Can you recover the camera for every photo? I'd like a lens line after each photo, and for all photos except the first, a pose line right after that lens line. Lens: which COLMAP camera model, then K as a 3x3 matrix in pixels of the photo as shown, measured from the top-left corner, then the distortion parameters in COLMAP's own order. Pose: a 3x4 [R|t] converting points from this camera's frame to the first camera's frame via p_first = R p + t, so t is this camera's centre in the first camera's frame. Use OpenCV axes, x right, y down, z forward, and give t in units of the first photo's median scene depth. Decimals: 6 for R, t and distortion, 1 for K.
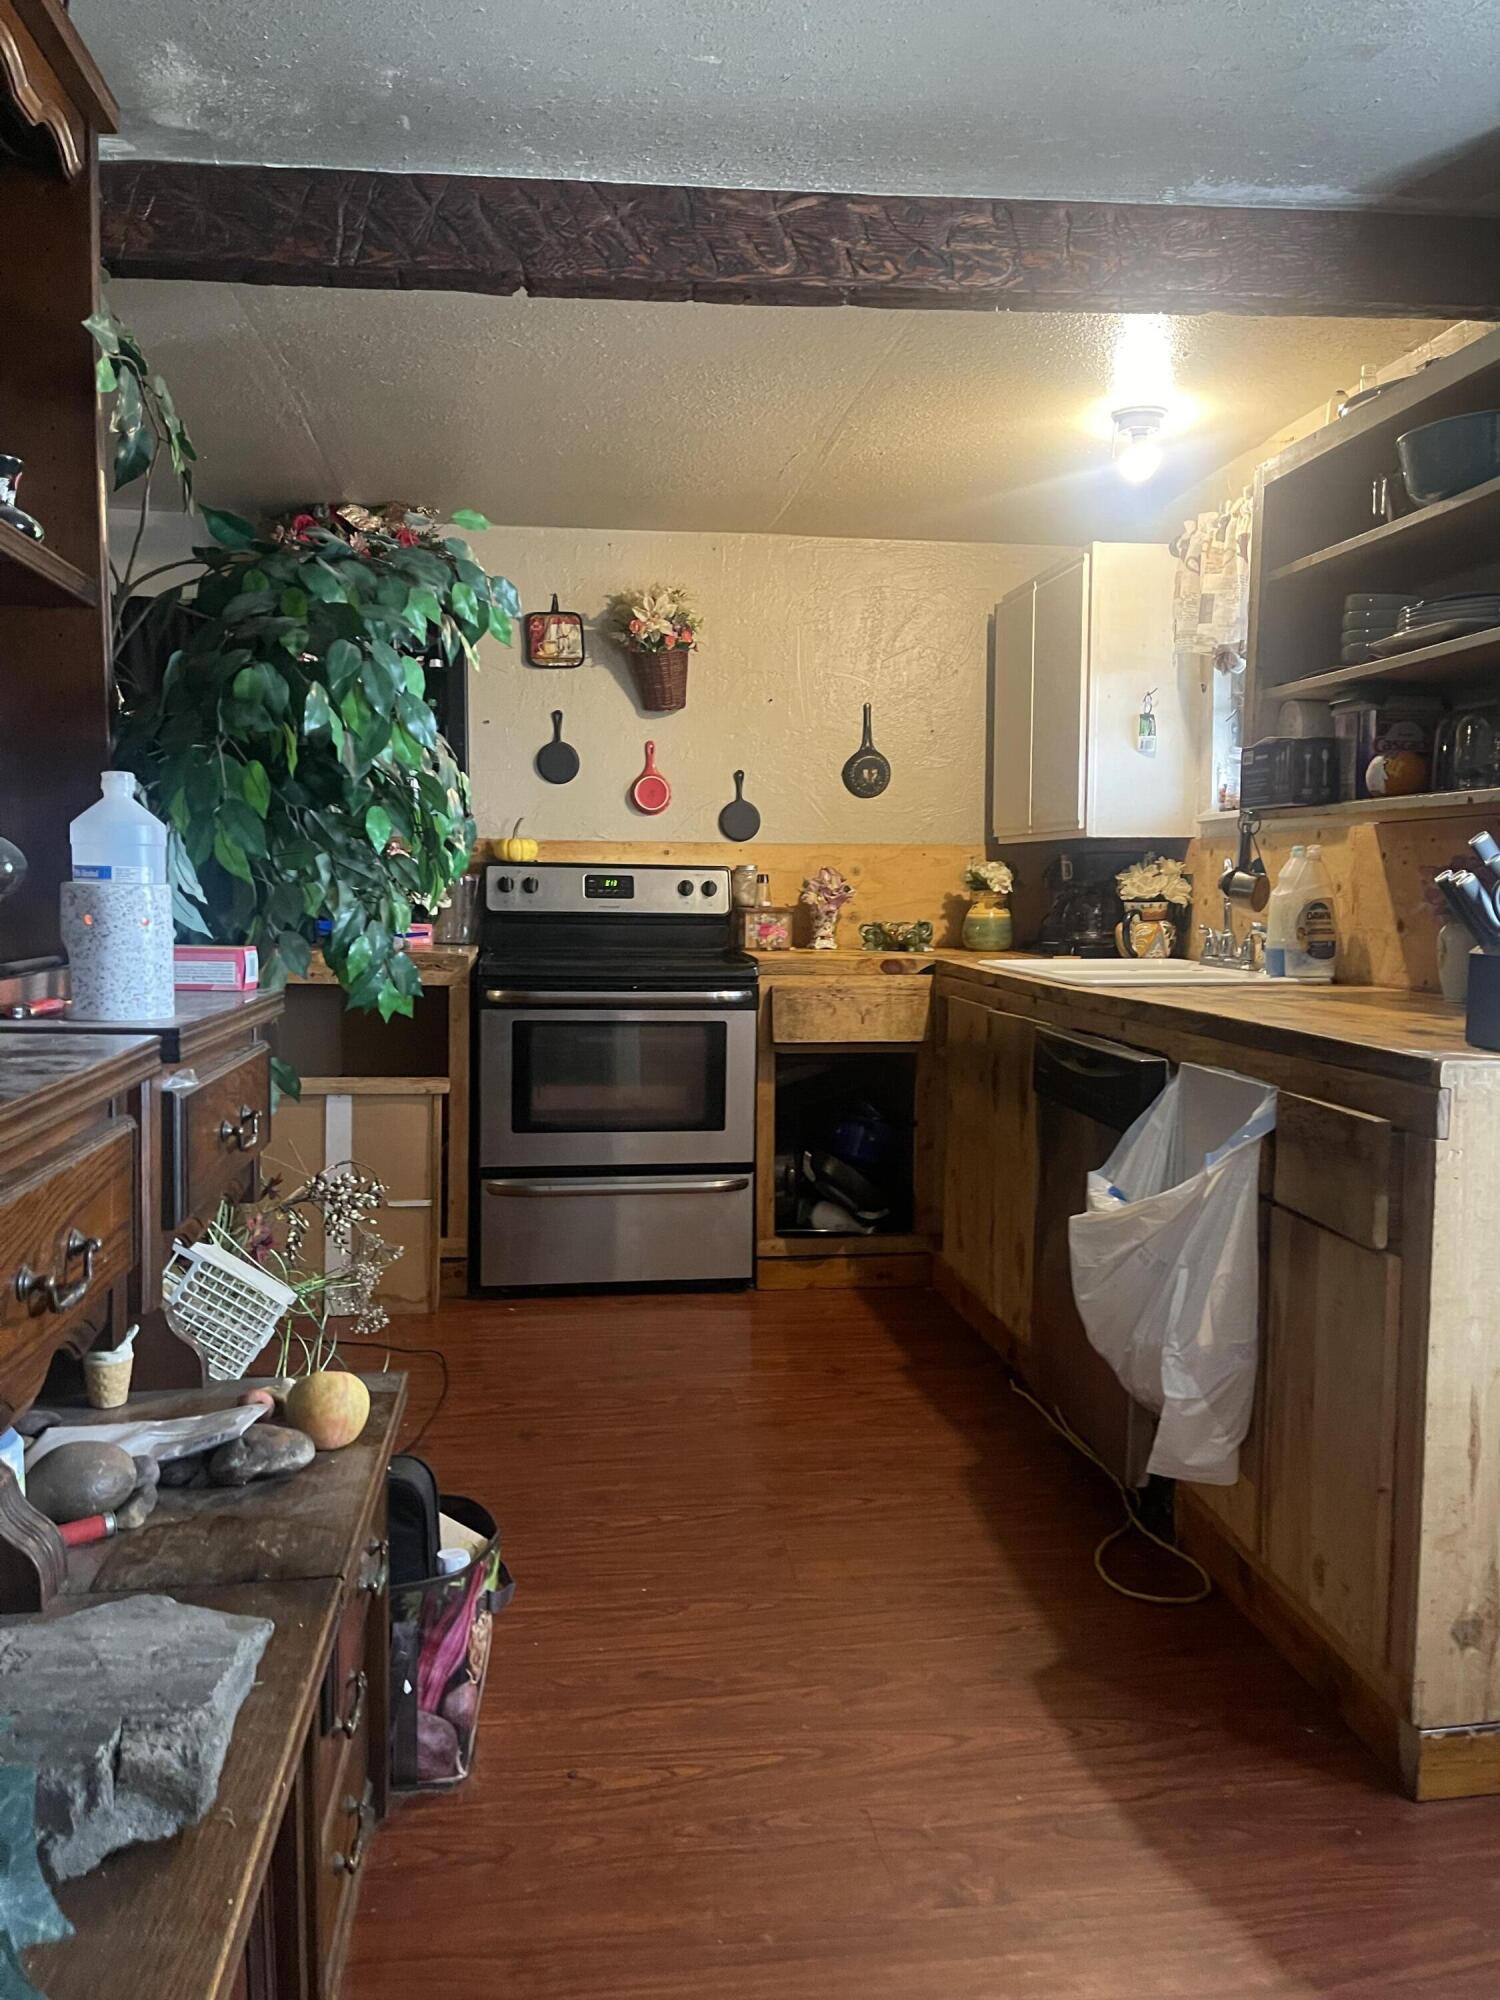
lens RADIAL K [[1493.4, 0, 768.8], [0, 1493.4, 995.7], [0, 0, 1]] dist [0.062000, -0.084721]
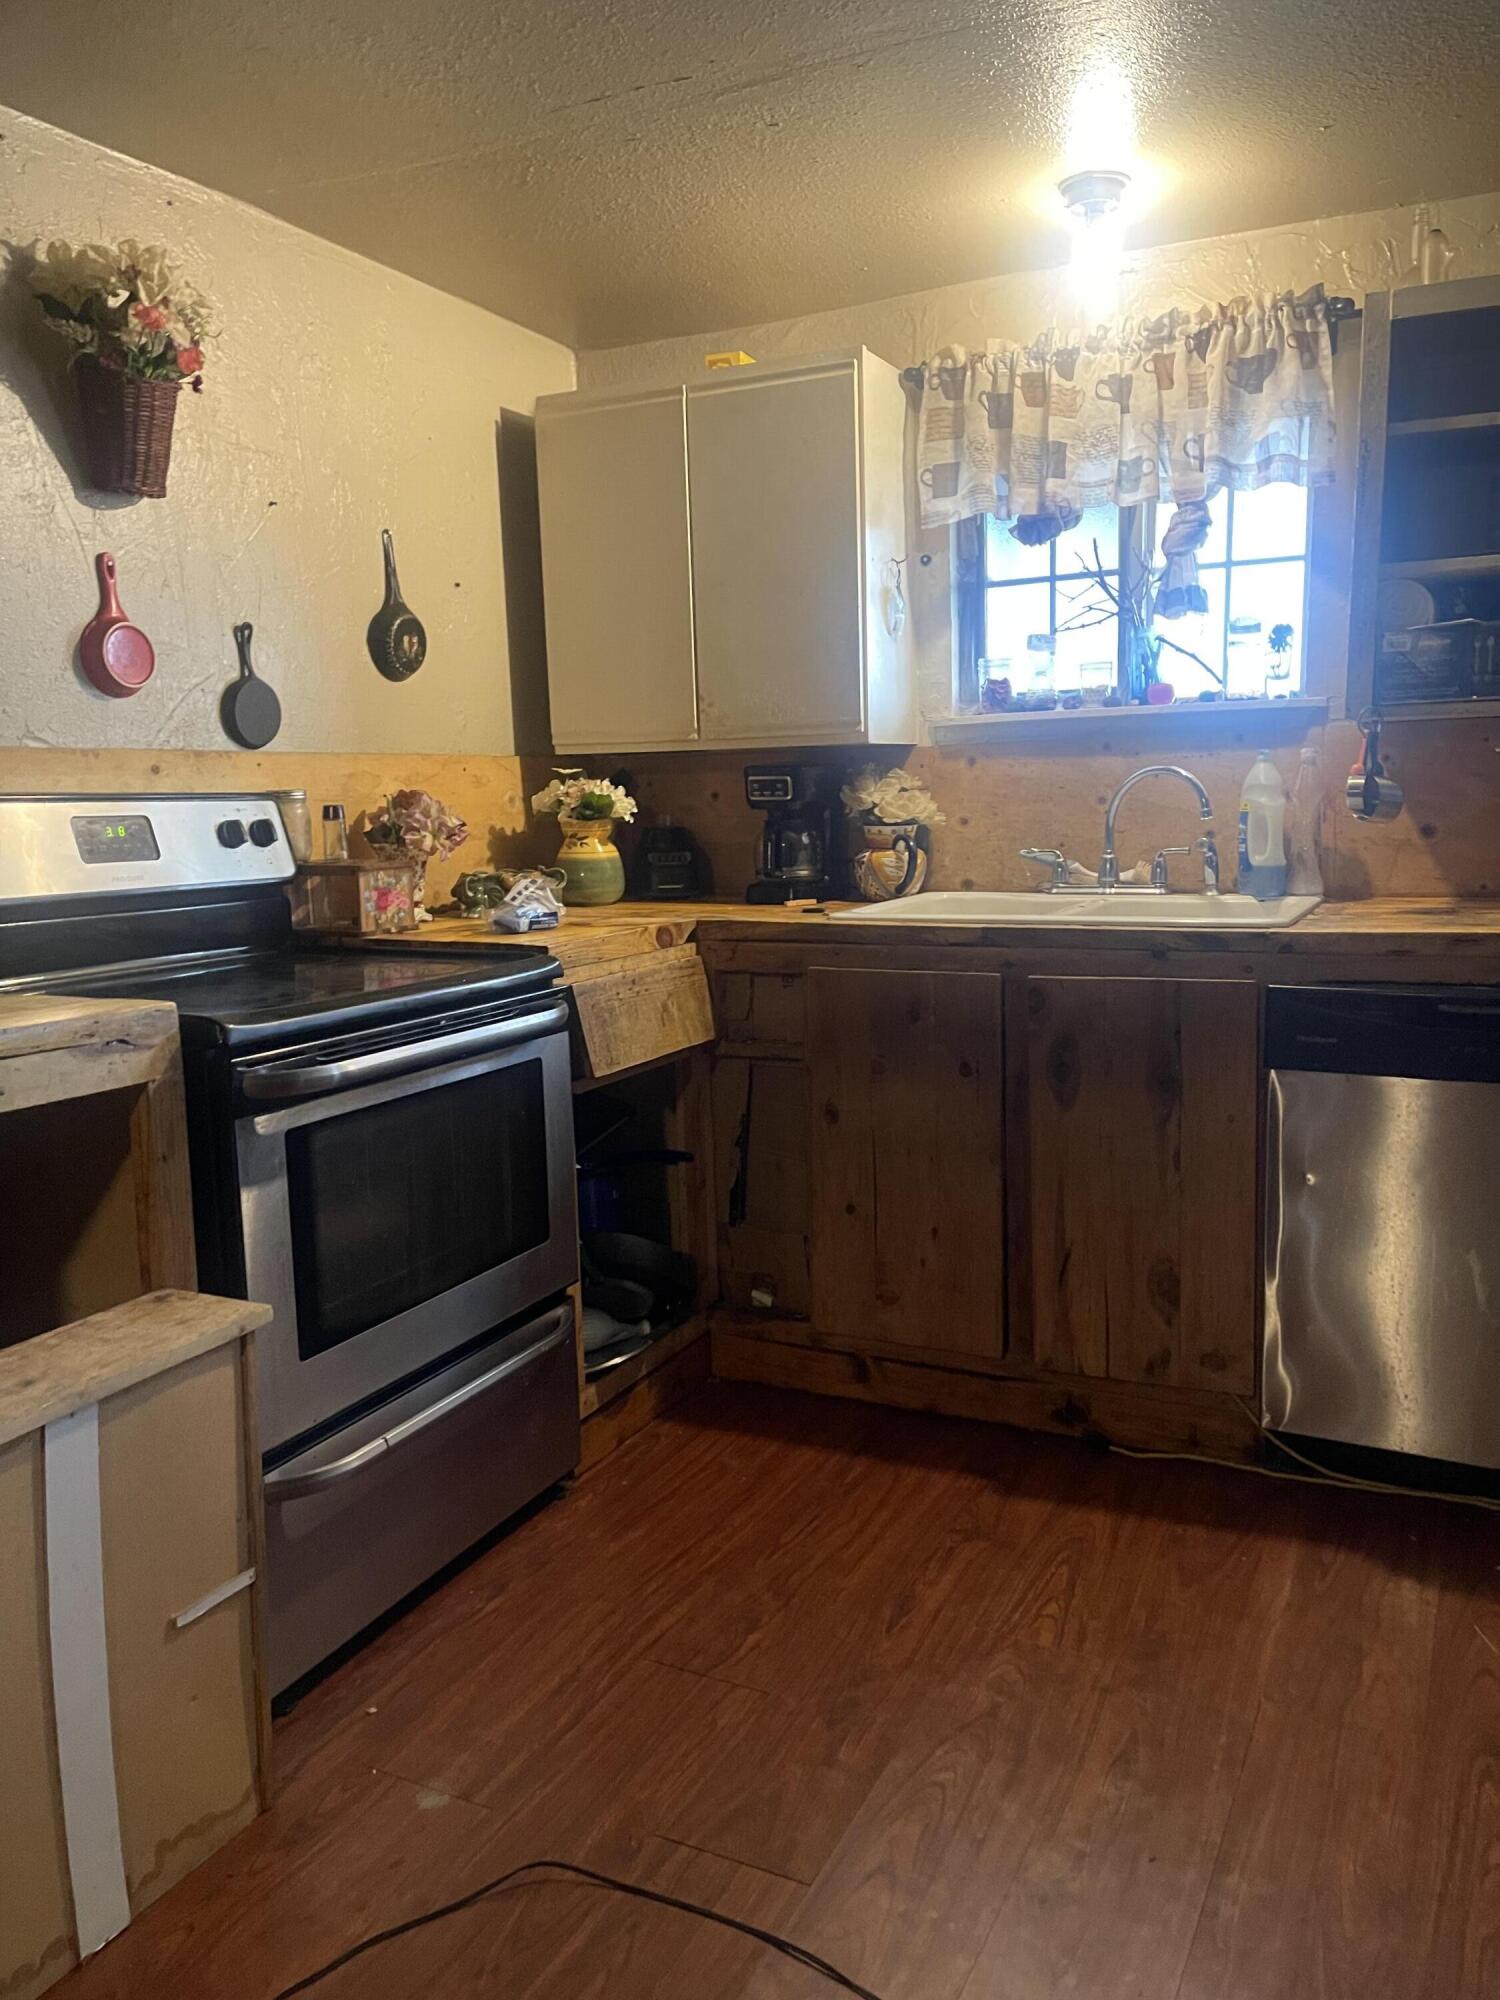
lens RADIAL K [[1493.4, 0, 768.8], [0, 1493.4, 995.7], [0, 0, 1]] dist [0.062000, -0.084721]
pose [[0.559834, -0.132949, 0.817870, -0.423953], [0.090468, 0.990951, 0.099158, -0.052712], [-0.823651, 0.018479, 0.566795, 0.551654]]
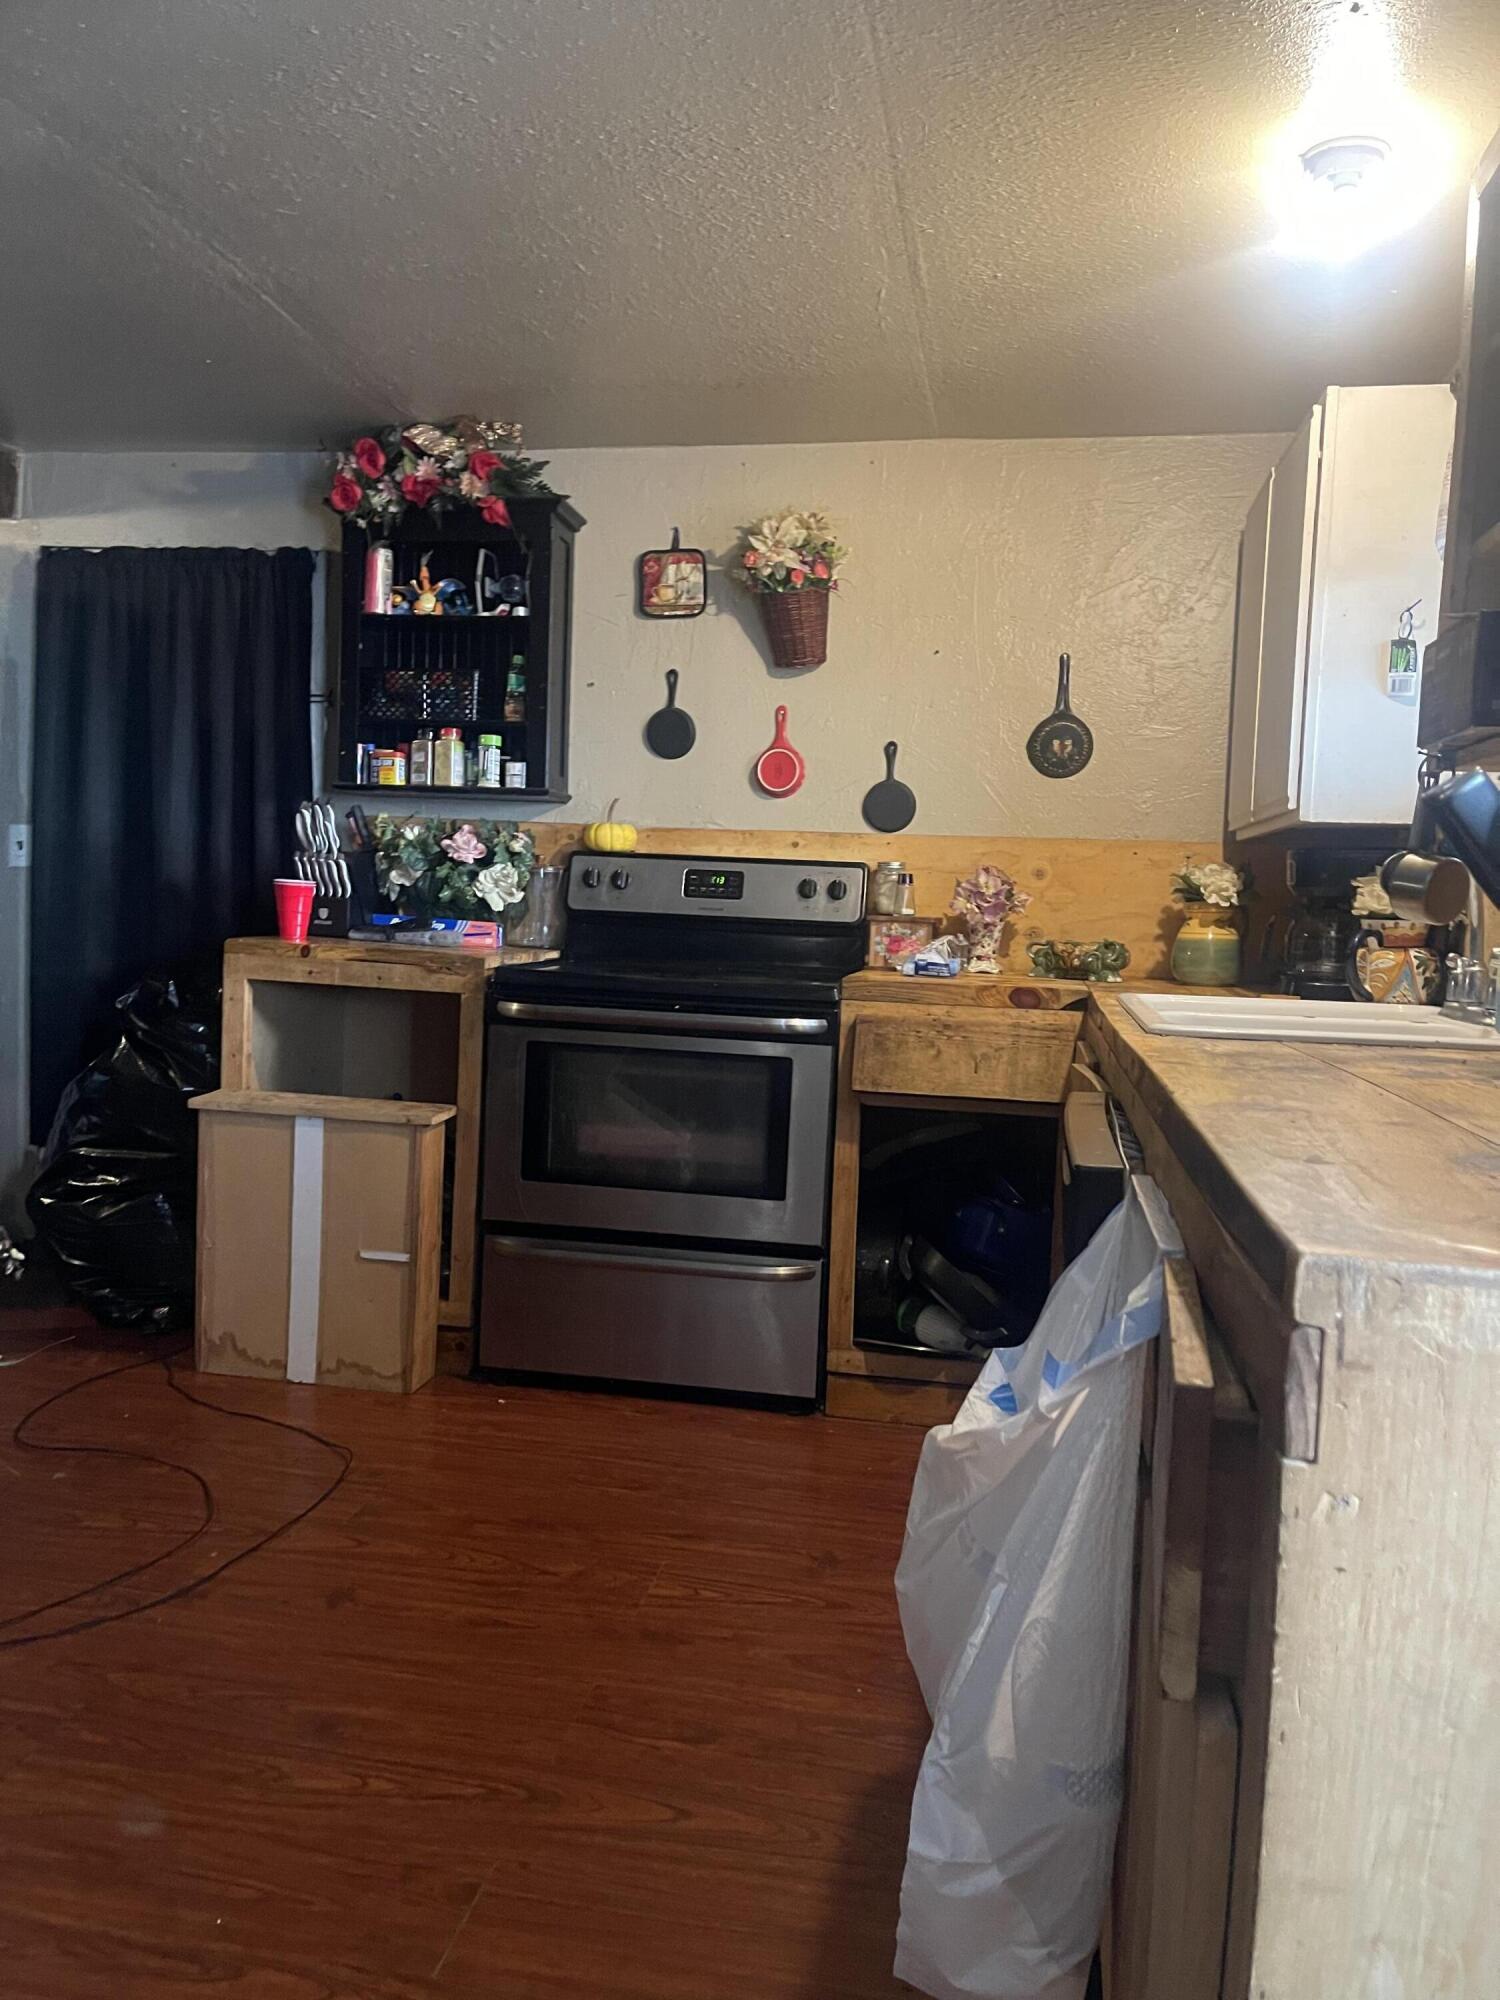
lens RADIAL K [[1502.6, 0, 750.0], [0, 1502.6, 1000.0], [0, 0, 1]] dist [0.073246, -0.094657]
pose [[0.948445, 0.049810, -0.313004, 0.176562], [-0.055737, 0.998395, -0.010011, -0.003368], [0.312003, 0.026941, 0.949699, 0.244009]]
